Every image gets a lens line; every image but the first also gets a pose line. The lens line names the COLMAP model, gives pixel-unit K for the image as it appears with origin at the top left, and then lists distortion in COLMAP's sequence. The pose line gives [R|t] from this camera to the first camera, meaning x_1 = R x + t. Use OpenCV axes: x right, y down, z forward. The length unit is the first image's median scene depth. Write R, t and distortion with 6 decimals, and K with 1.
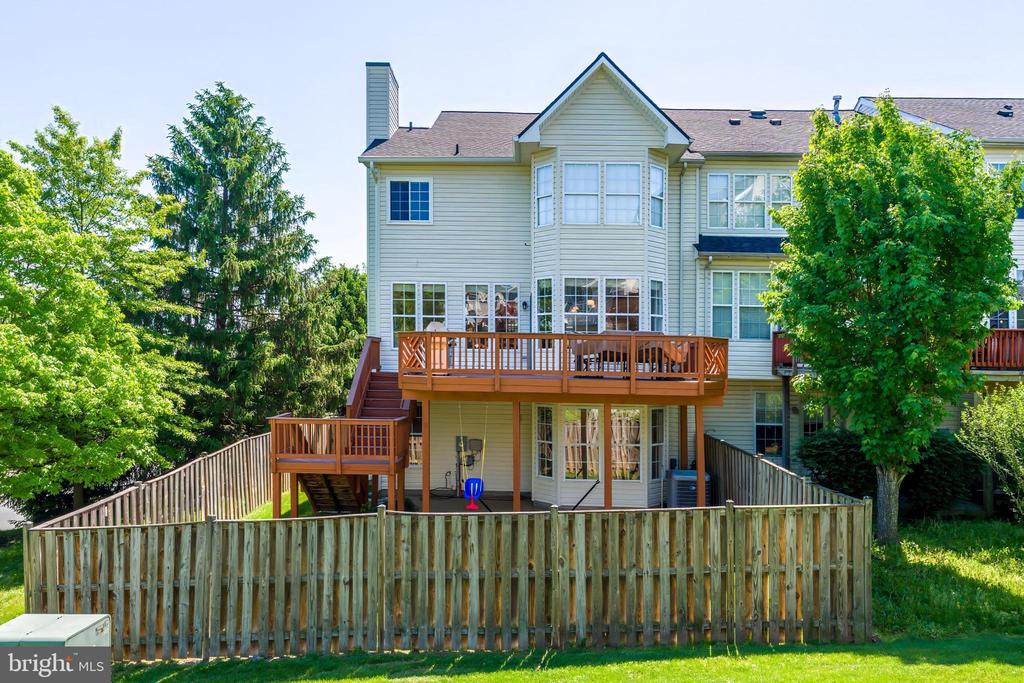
lens RADIAL K [[719.4, 0, 512.6], [0, 719.4, 371.0], [0, 0, 1]] dist [-0.000934, -0.001170]
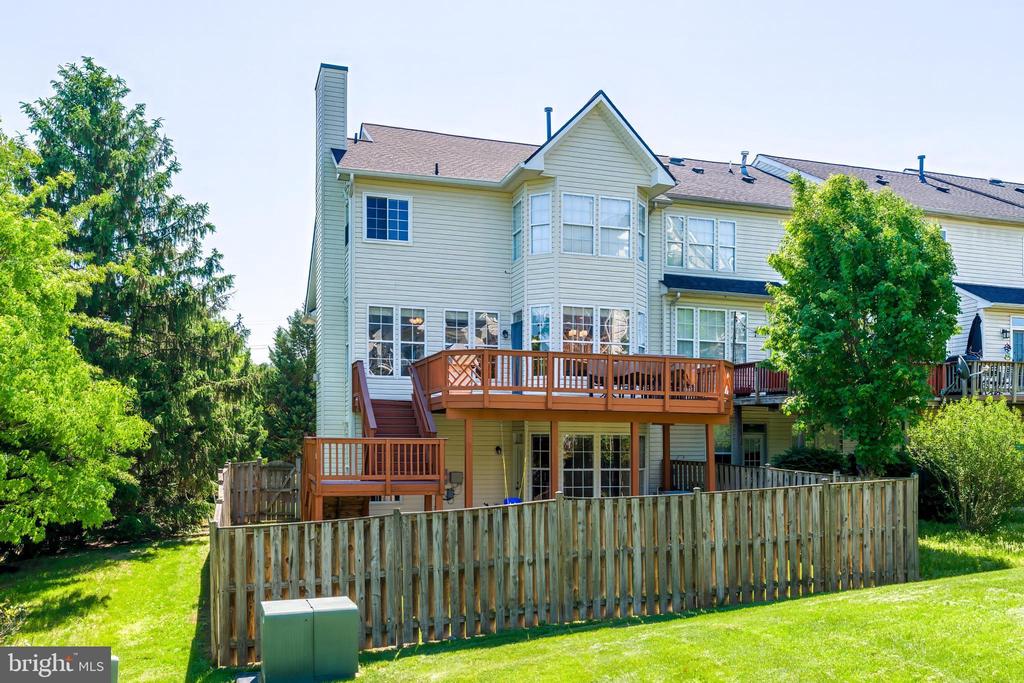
lens RADIAL K [[875.6, 0, 511.3], [0, 875.6, 446.0], [0, 0, 1]] dist [-0.003585, -0.007339]
pose [[0.944018, -0.009250, 0.329764, -0.681949], [0.009857, 0.999951, -0.000170, 0.113850], [-0.329747, 0.003411, 0.944063, -0.240497]]
